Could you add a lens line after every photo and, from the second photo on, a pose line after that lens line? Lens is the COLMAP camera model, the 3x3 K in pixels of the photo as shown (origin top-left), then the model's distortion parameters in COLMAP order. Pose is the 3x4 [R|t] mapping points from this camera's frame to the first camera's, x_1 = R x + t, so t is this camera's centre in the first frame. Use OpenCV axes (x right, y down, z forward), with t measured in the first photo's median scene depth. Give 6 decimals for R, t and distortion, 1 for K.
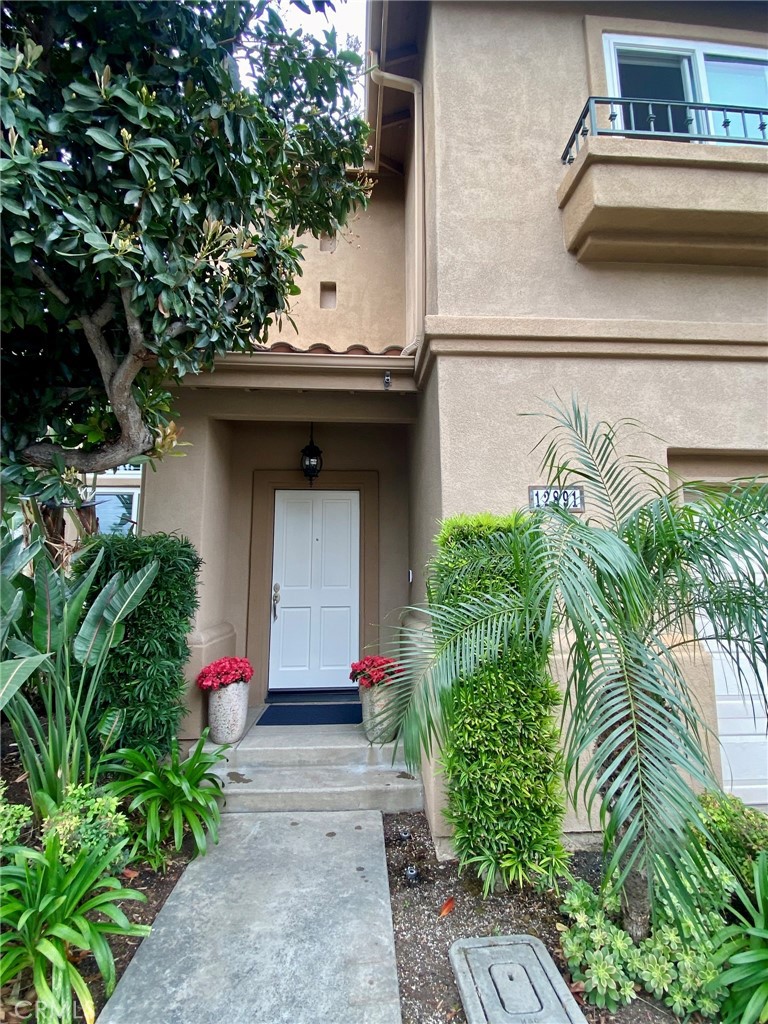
lens RADIAL K [[472.9, 0, 388.4], [0, 472.9, 510.6], [0, 0, 1]] dist [0.001032, 0.000111]
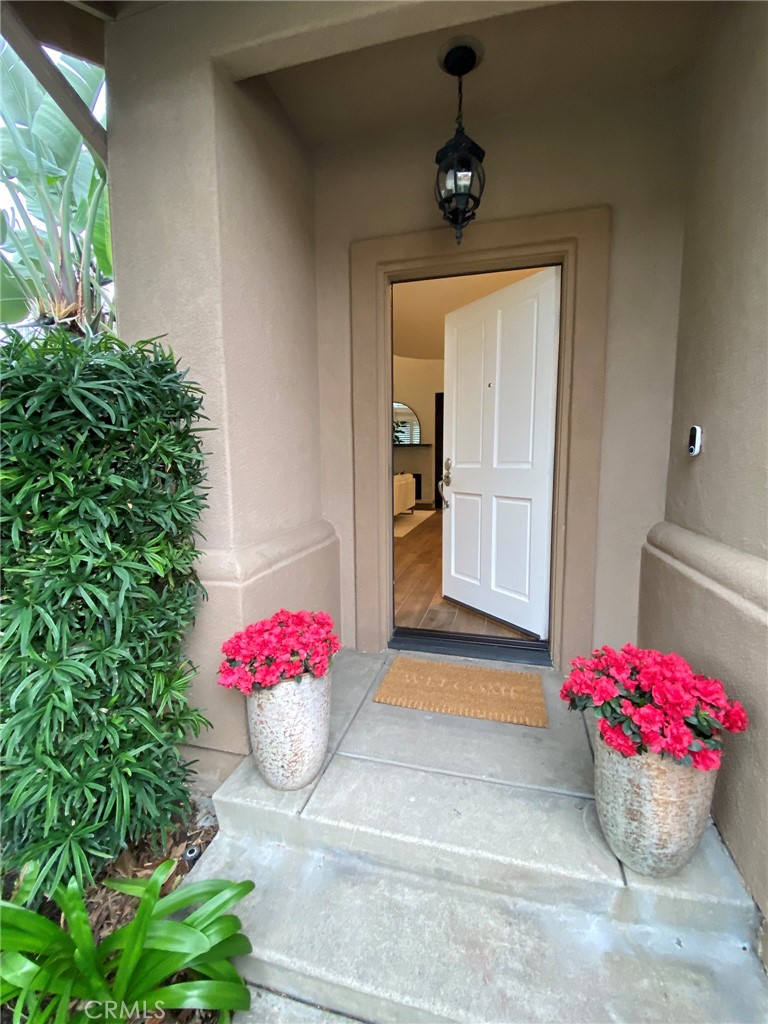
lens RADIAL K [[412.9, 0, 390.8], [0, 412.9, 511.3], [0, 0, 1]] dist [-0.000802, 0.000010]
pose [[0.950197, 0.036210, -0.309539, -0.121641], [0.047811, 0.964533, 0.259596, 0.116492], [0.307961, -0.261466, 0.914765, 0.713160]]
